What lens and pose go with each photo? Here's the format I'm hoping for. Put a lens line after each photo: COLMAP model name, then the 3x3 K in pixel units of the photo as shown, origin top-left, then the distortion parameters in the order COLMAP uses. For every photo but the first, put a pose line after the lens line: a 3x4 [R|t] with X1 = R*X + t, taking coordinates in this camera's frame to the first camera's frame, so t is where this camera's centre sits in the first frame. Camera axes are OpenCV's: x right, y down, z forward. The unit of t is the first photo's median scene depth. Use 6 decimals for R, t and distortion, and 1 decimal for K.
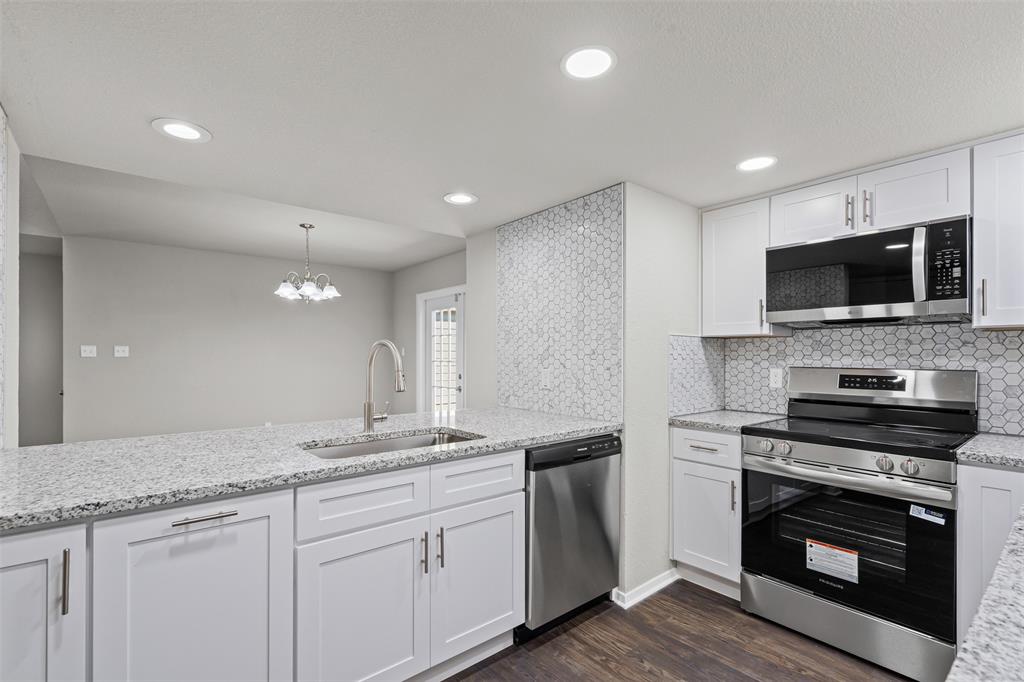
lens RADIAL K [[468.4, 0, 503.9], [0, 468.4, 351.1], [0, 0, 1]] dist [-0.004855, 0.002847]
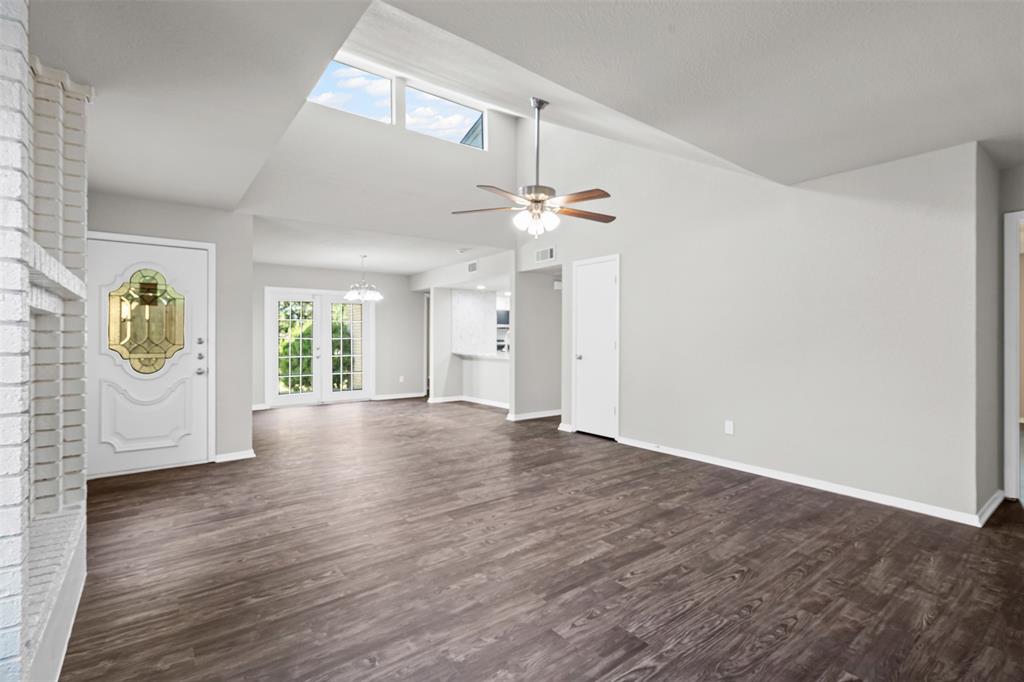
lens RADIAL K [[468.4, 0, 504.3], [0, 468.4, 336.1], [0, 0, 1]] dist [-0.004855, 0.002847]
pose [[0.042085, 0.006368, 0.999094, -3.492500], [-0.006986, 0.999957, -0.006080, 0.043210], [-0.999090, -0.006724, 0.042127, 0.708662]]
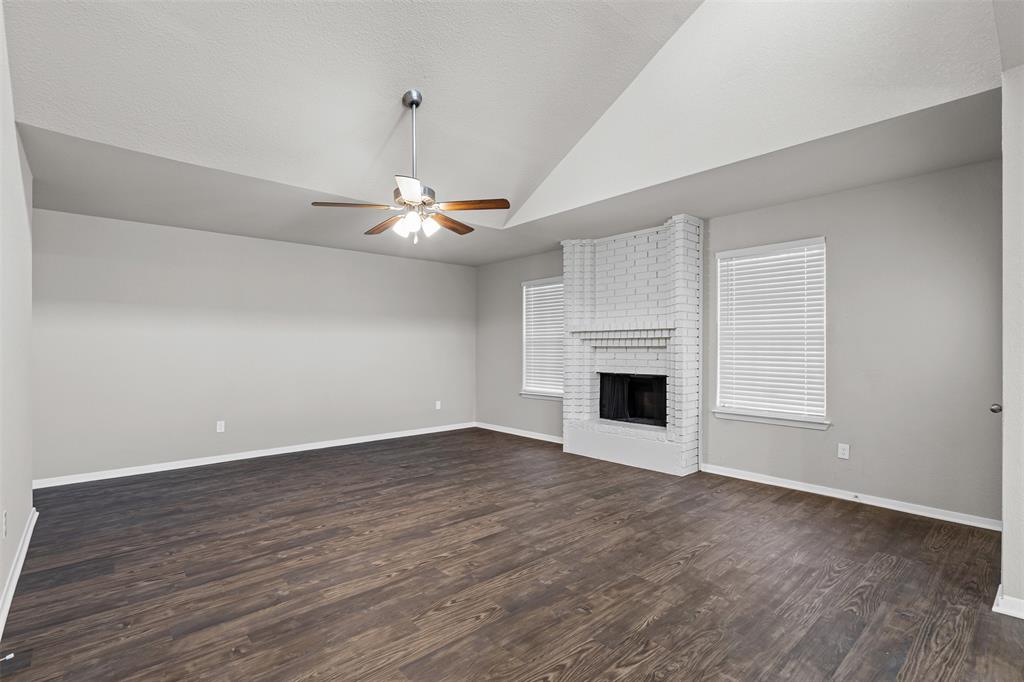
lens RADIAL K [[468.4, 0, 503.6], [0, 468.4, 358.2], [0, 0, 1]] dist [-0.004855, 0.002847]
pose [[0.037463, 0.020131, -0.999095, -0.911352], [0.012509, 0.999709, 0.020613, 0.039496], [0.999220, -0.013270, 0.037200, 0.866792]]
